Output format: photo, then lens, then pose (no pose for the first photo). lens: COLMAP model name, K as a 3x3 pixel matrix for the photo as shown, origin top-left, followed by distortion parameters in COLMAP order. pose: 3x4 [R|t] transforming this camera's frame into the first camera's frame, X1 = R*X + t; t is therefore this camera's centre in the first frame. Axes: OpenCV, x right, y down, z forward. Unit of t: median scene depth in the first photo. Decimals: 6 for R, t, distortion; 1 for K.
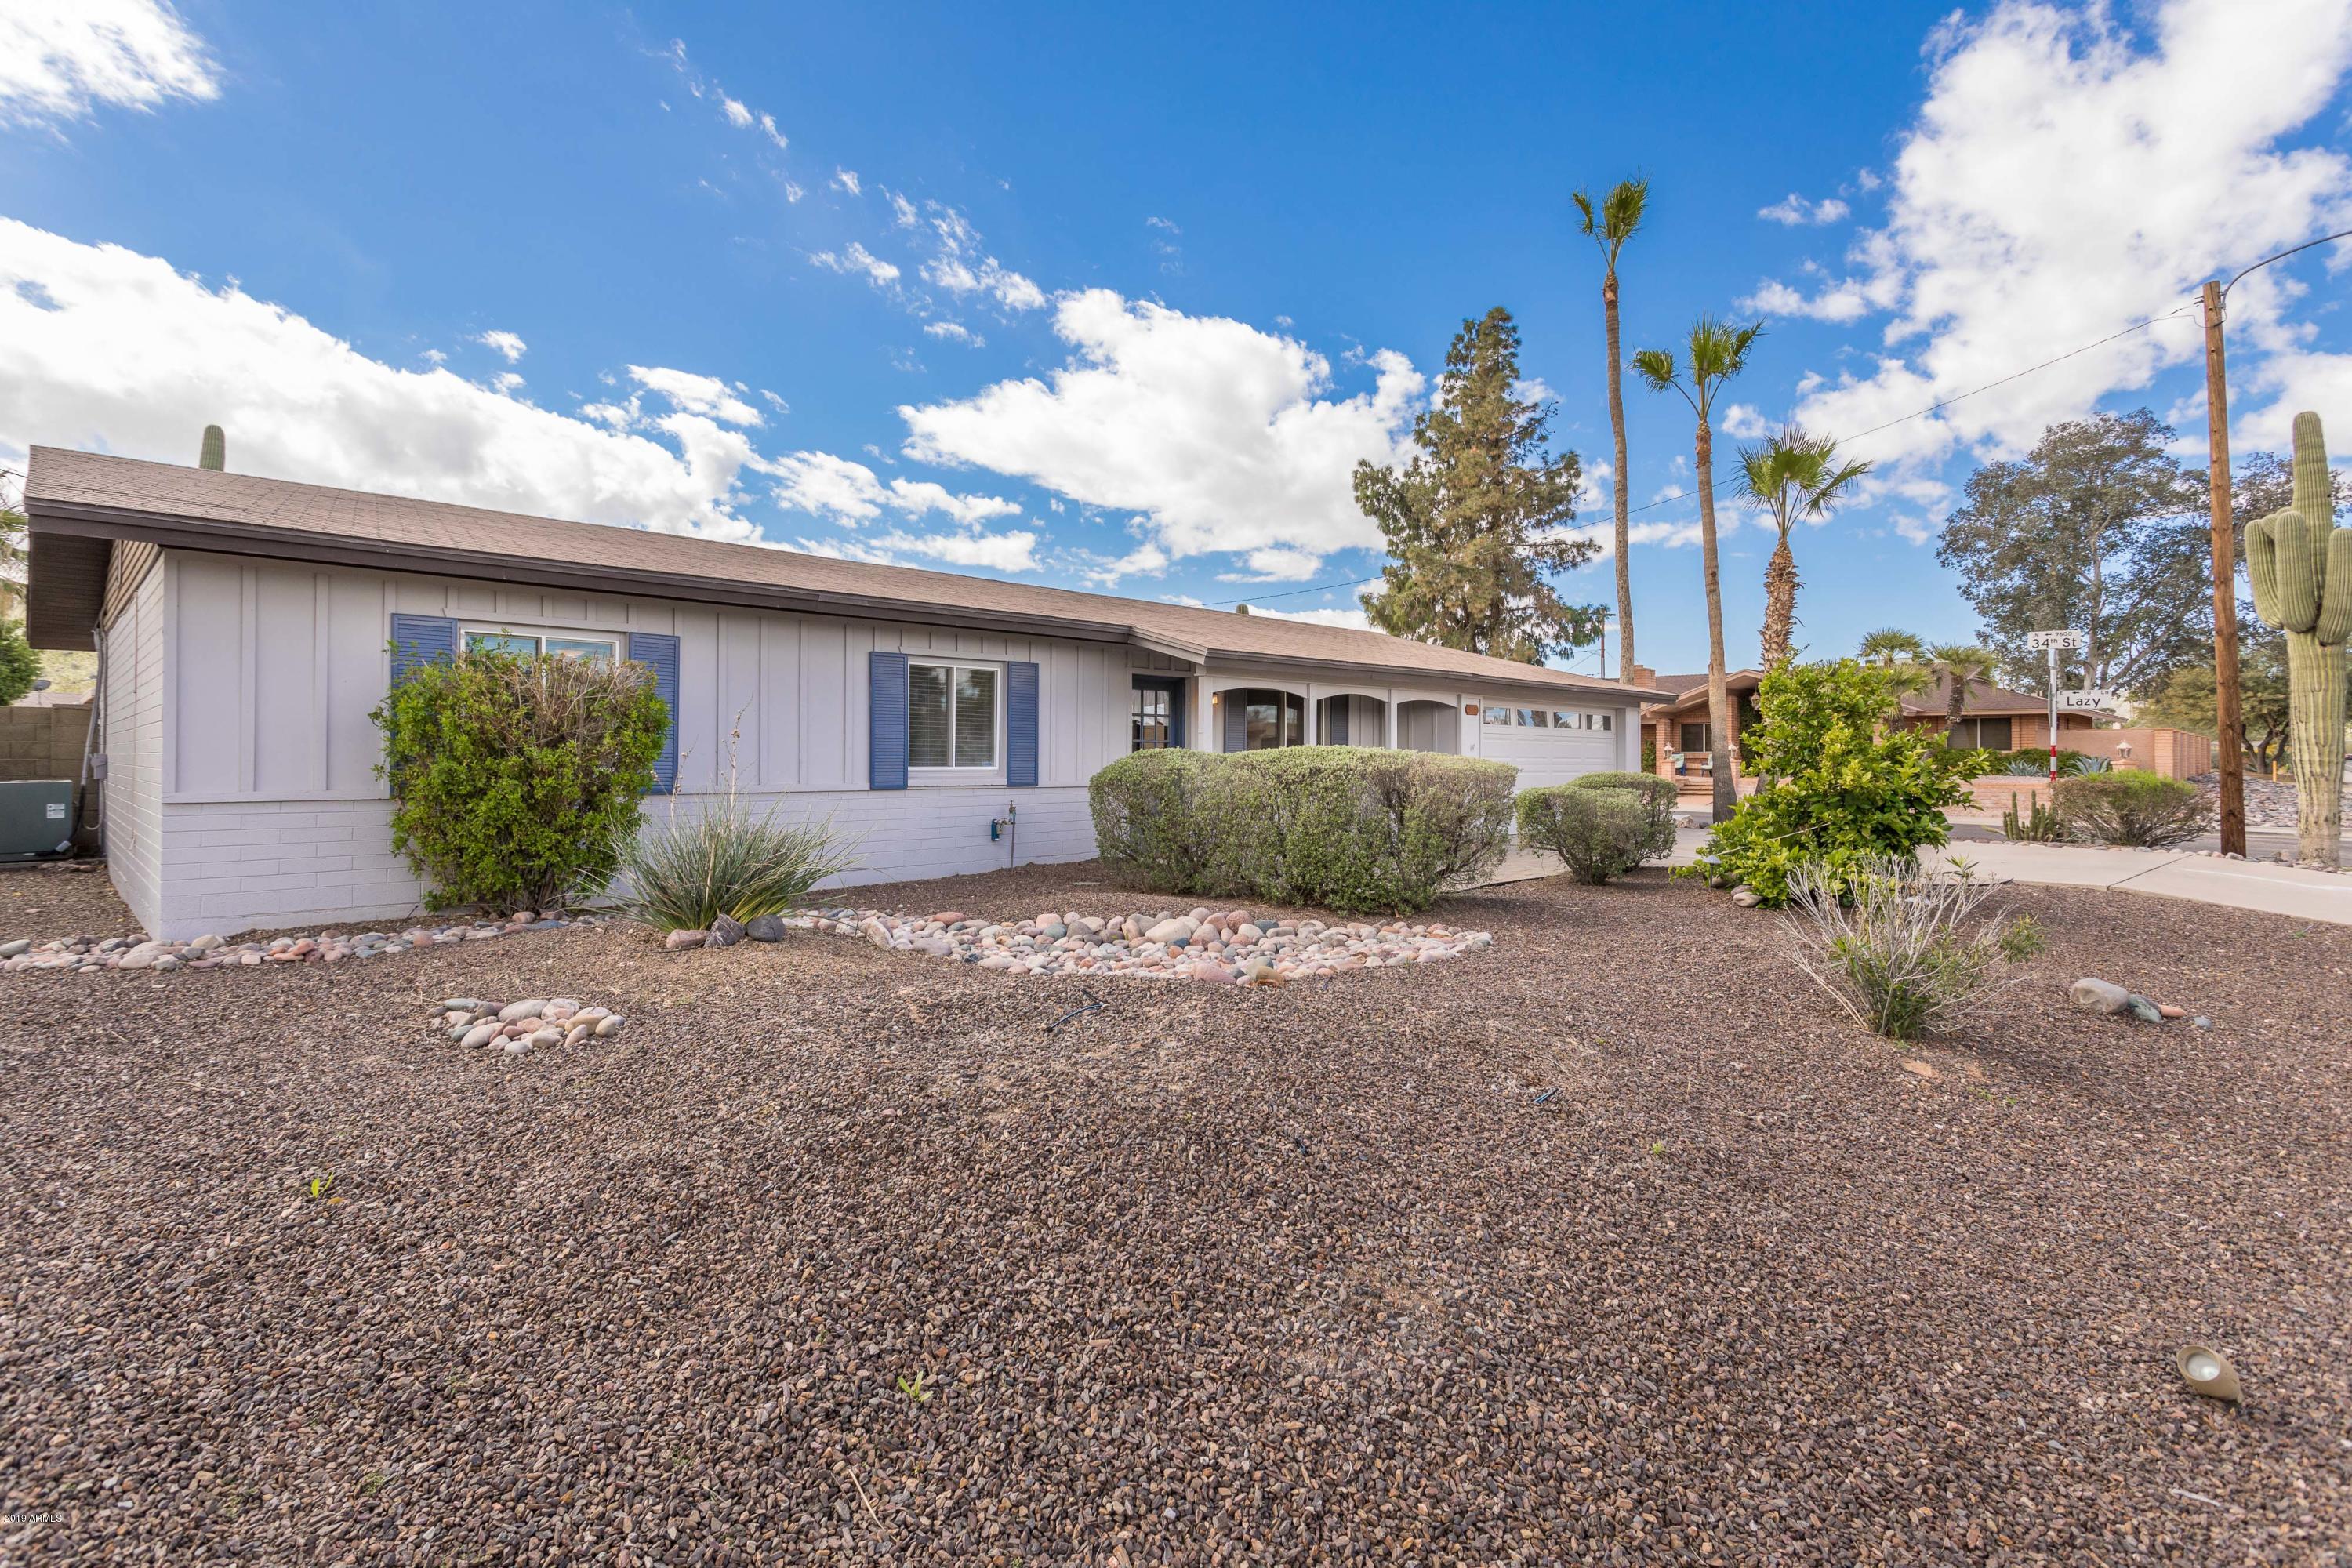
lens RADIAL K [[1097.3, 0, 1178.8], [0, 1097.3, 760.1], [0, 0, 1]] dist [0.001031, 0.000275]
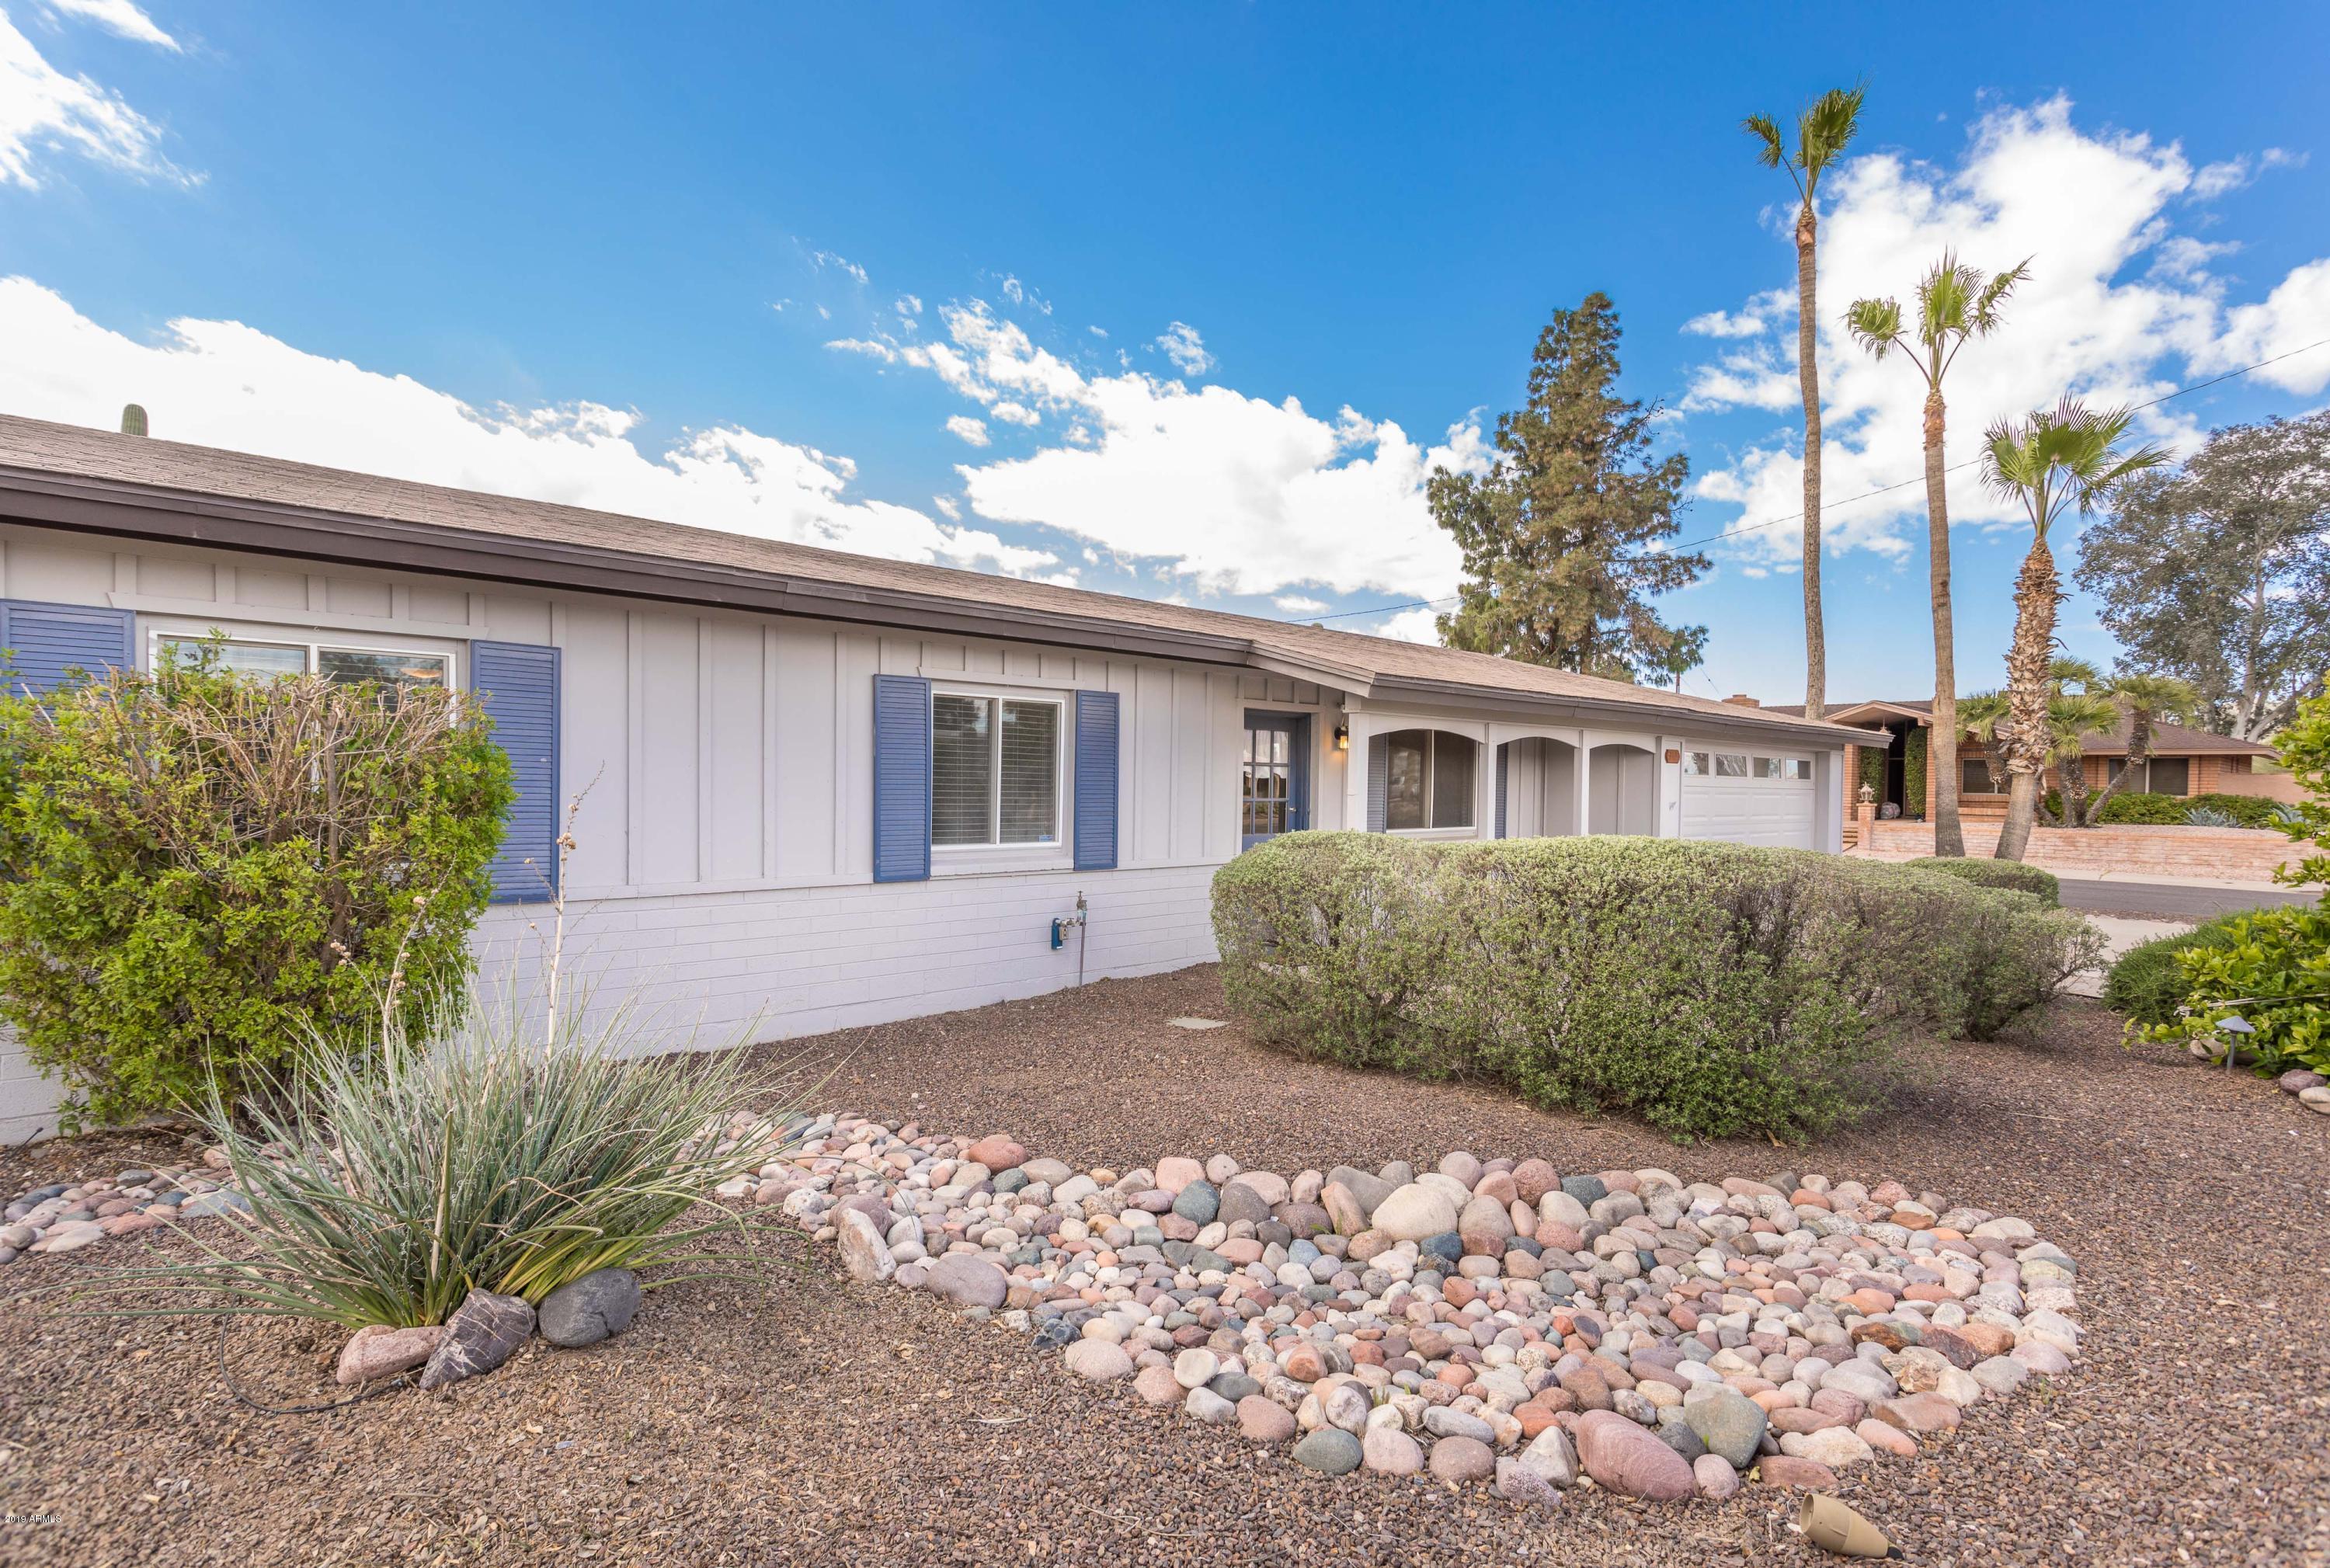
lens RADIAL K [[951.4, 0, 1159.7], [0, 951.4, 798.2], [0, 0, 1]] dist [0.000579, -0.000010]
pose [[0.999766, 0.009472, -0.019428, -0.052275], [-0.008898, 0.999529, 0.029386, -0.022773], [0.019698, -0.029206, 0.999379, 0.230201]]
